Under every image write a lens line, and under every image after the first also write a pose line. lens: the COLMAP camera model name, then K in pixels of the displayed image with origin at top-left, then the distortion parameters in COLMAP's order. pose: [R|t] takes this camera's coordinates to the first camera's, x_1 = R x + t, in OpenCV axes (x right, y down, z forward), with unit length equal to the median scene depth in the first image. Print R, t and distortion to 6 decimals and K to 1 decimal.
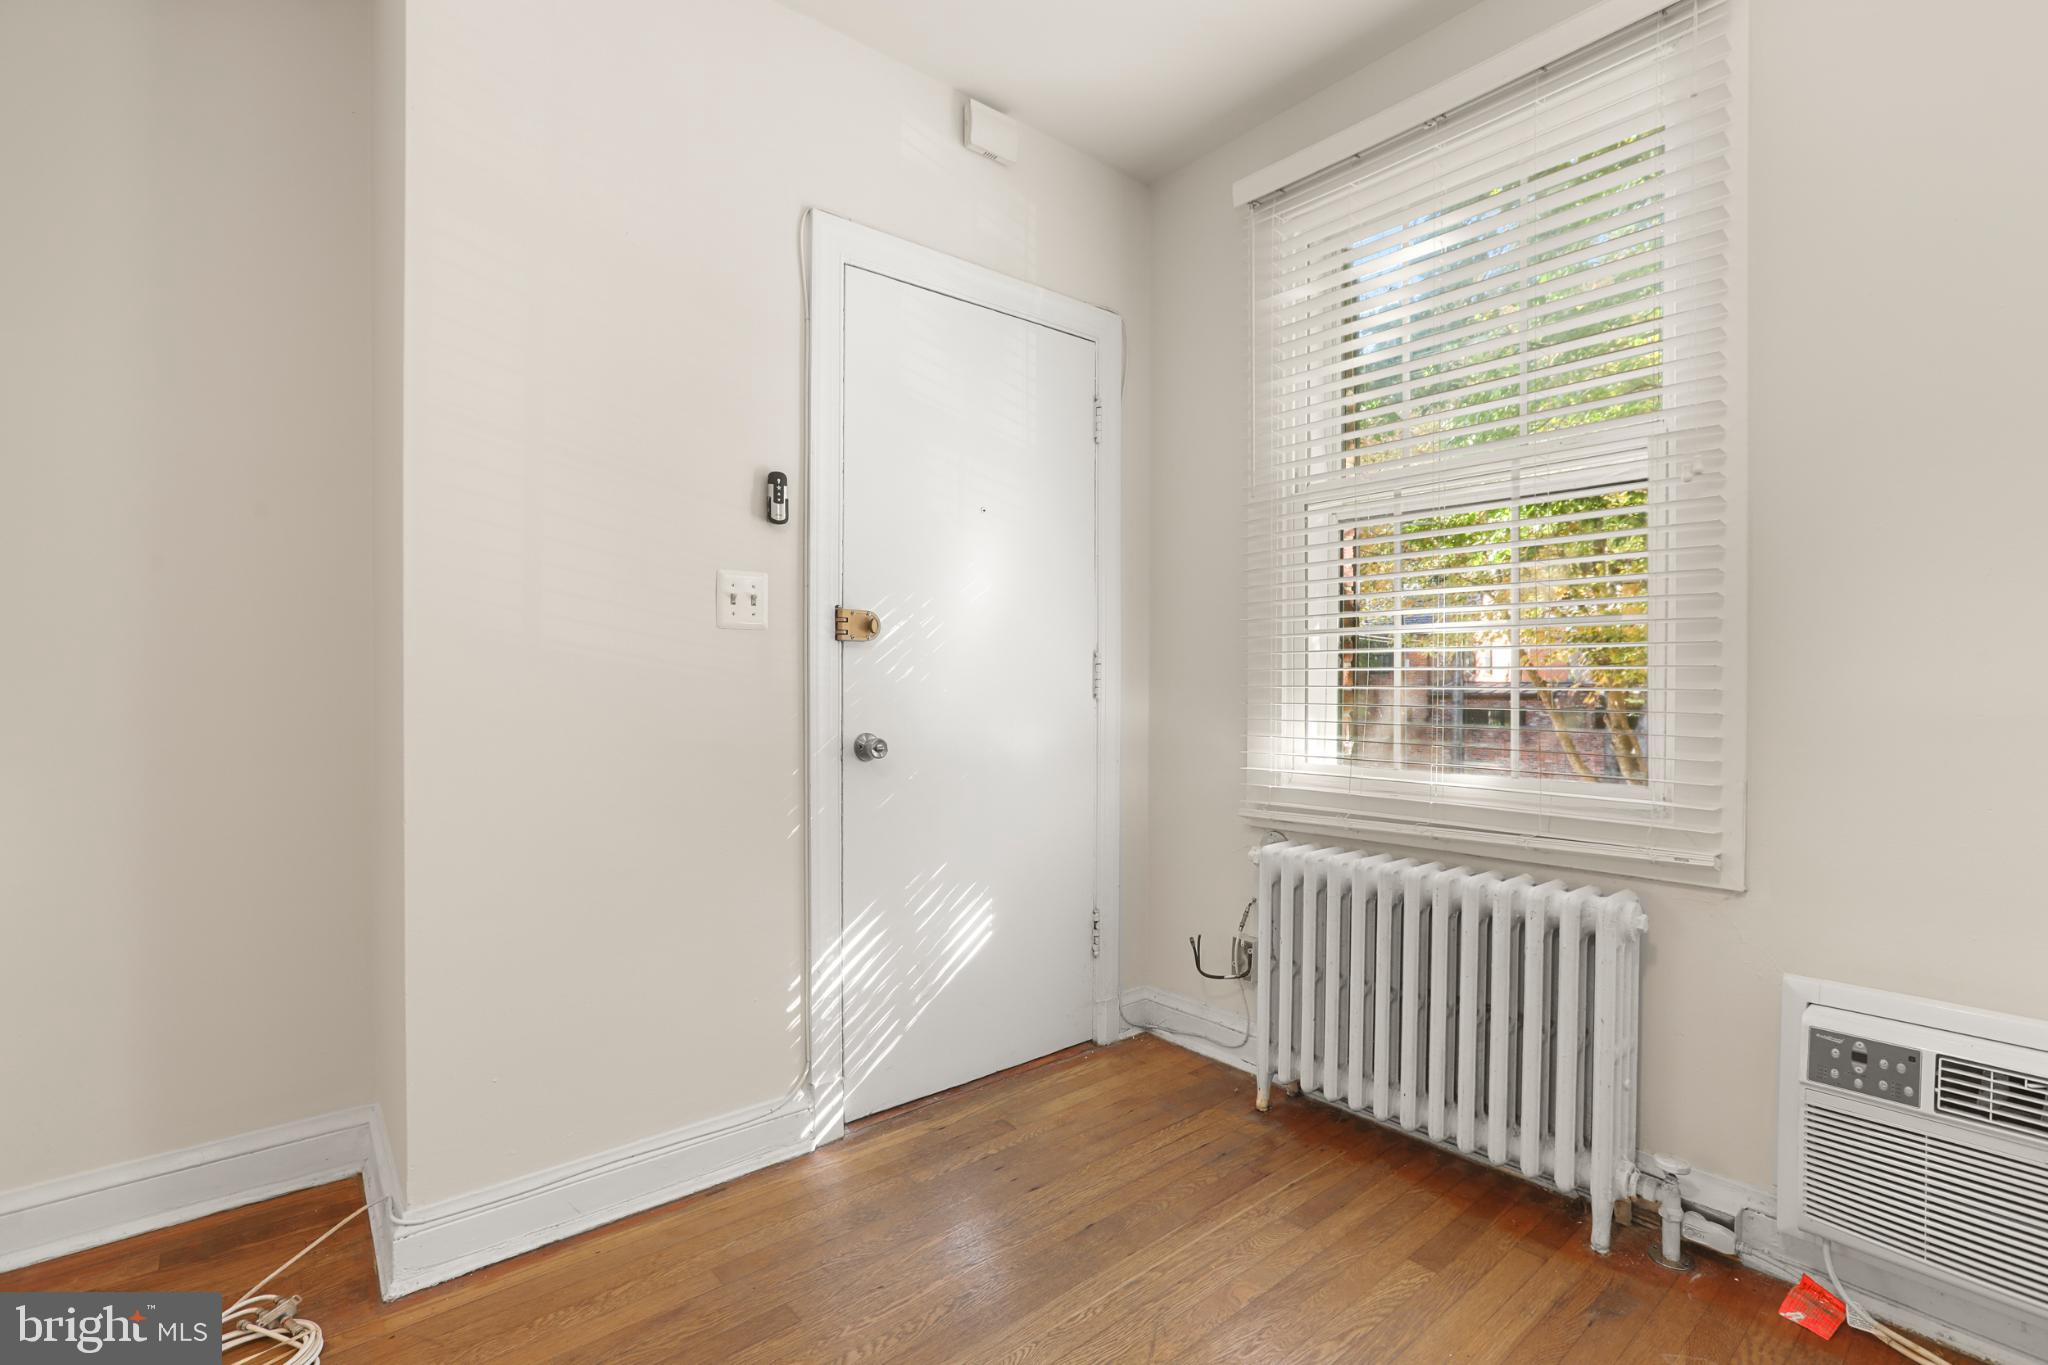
lens RADIAL K [[920.4, 0, 1041.9], [0, 920.4, 693.5], [0, 0, 1]] dist [-0.039729, 0.017787]
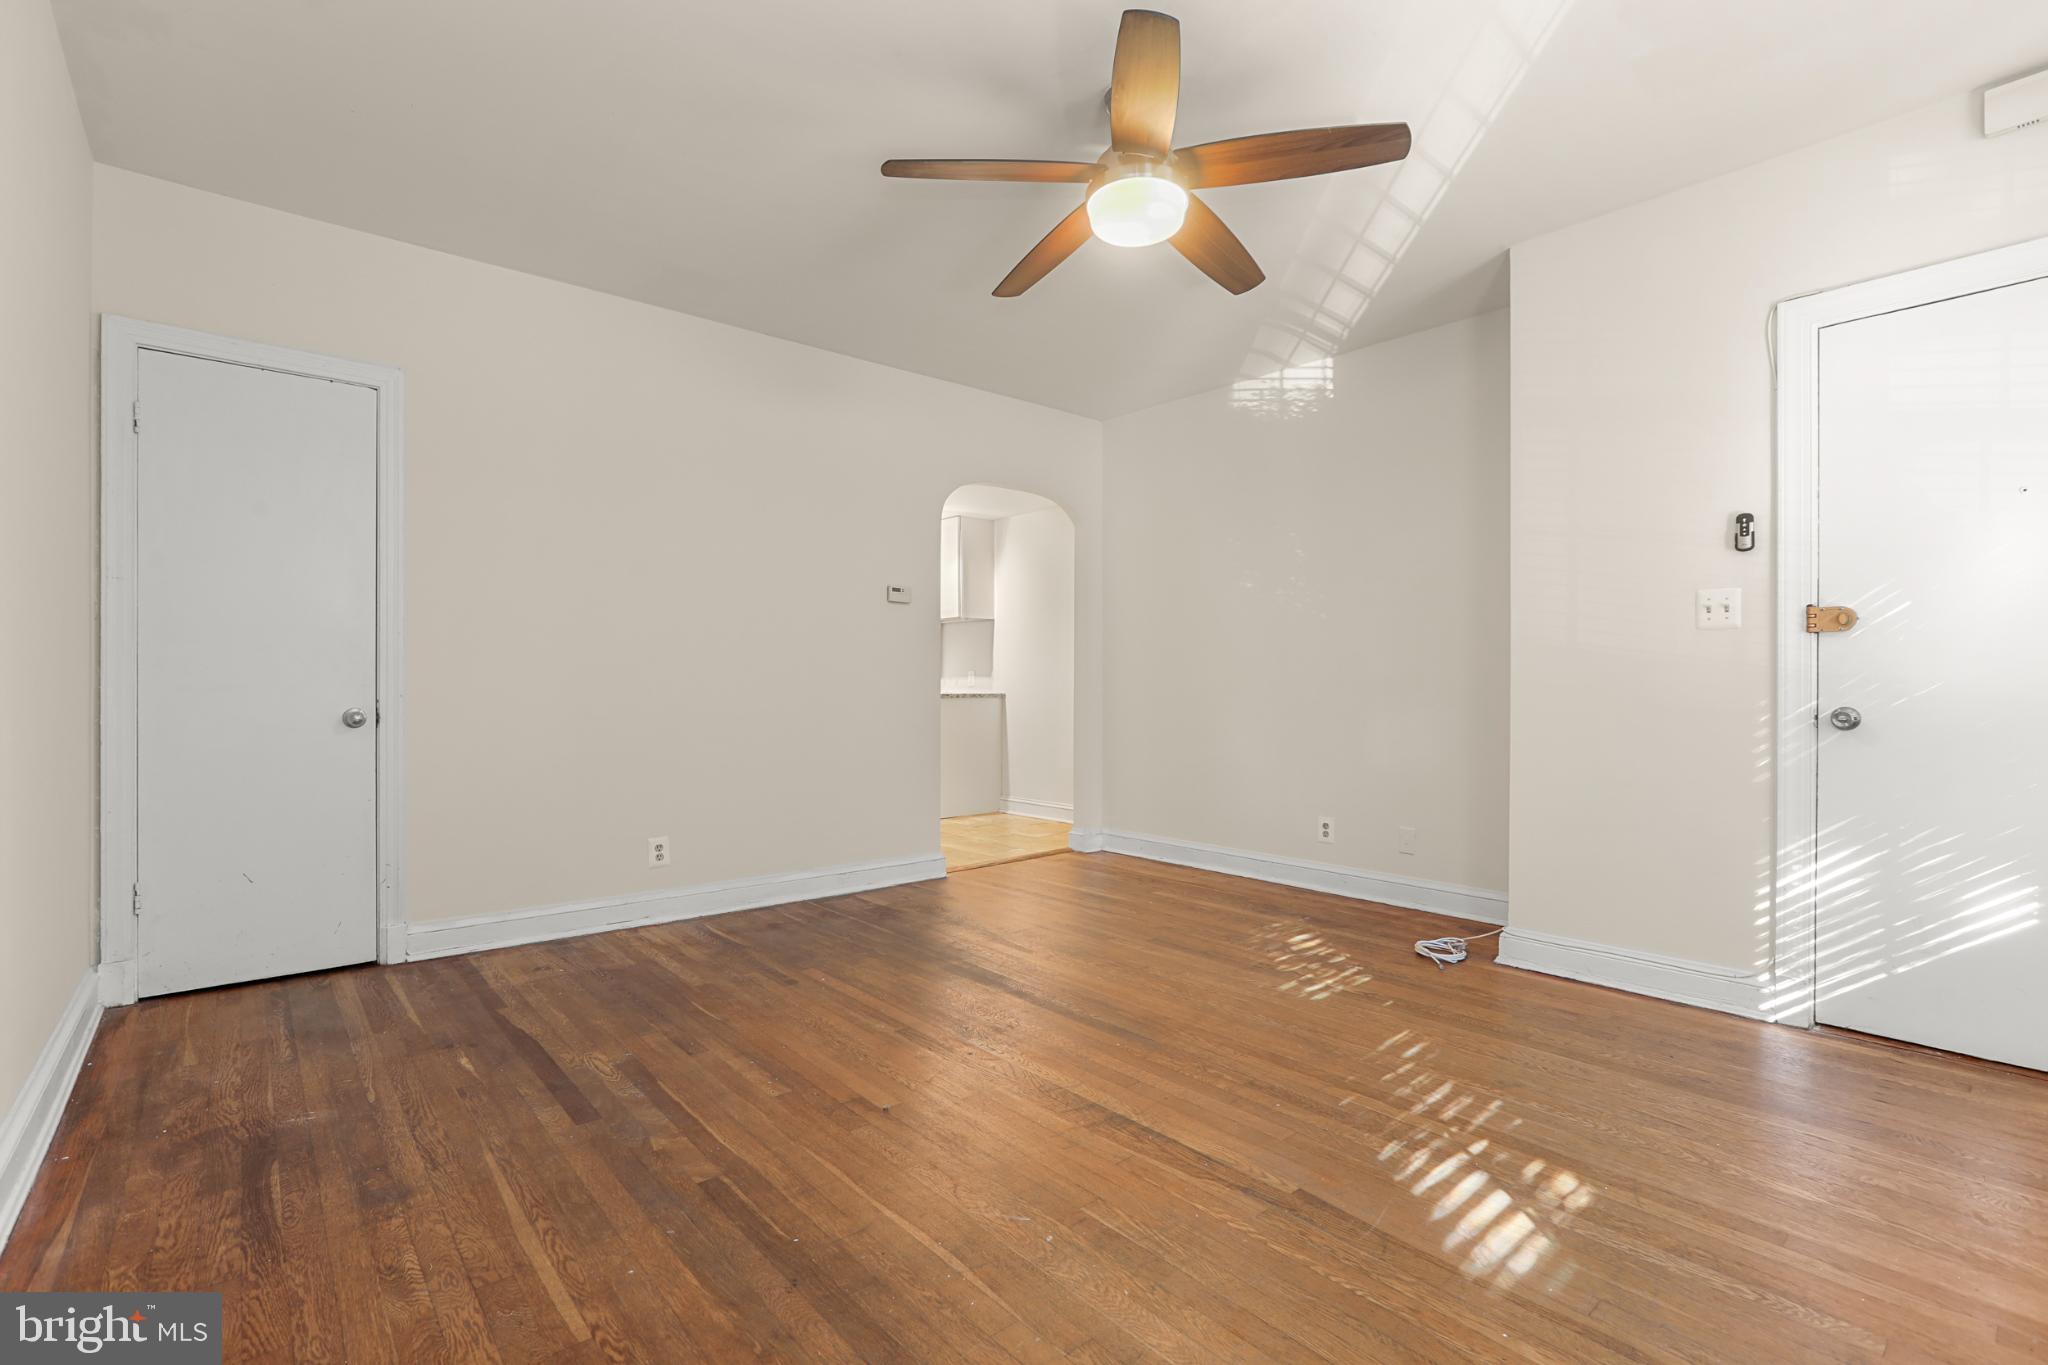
lens RADIAL K [[942.4, 0, 1024.0], [0, 942.4, 682.5], [0, 0, 1]] dist [-0.042284, 0.019005]
pose [[0.000781, -0.001856, -0.999998, 1.036607], [-0.011741, 0.999929, -0.001865, 0.026324], [0.999931, 0.011743, 0.000759, -0.080397]]
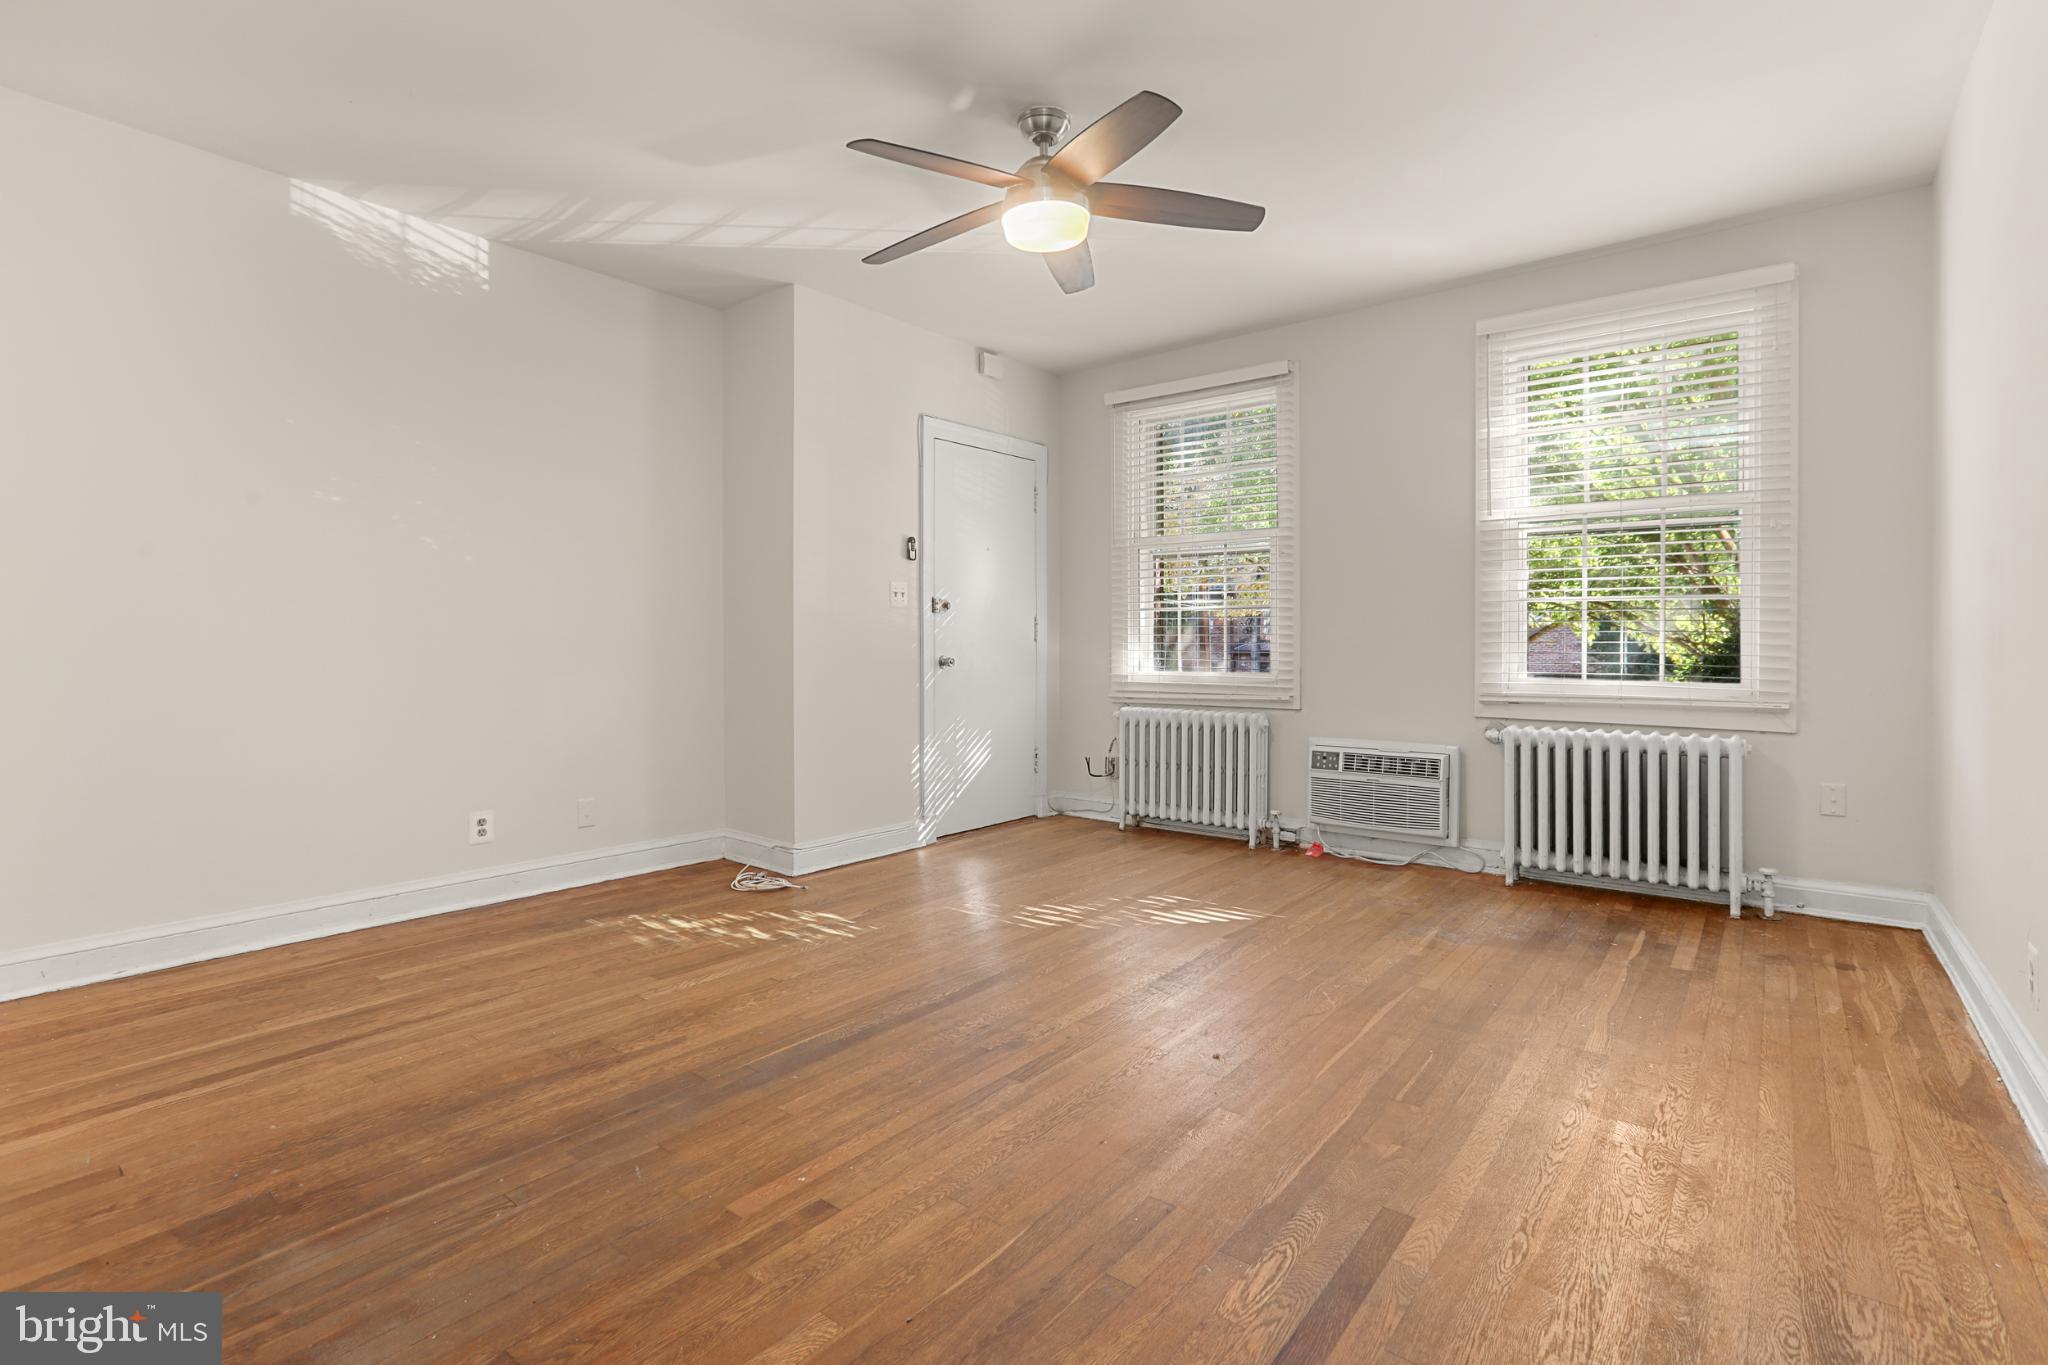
lens RADIAL K [[944.4, 0, 1055.0], [0, 944.4, 639.1], [0, 0, 1]] dist [-0.043340, 0.016322]
pose [[0.979564, -0.002407, 0.201116, -0.383487], [0.005304, 0.999890, -0.013870, 0.036754], [-0.201061, 0.014653, 0.979469, -1.233023]]
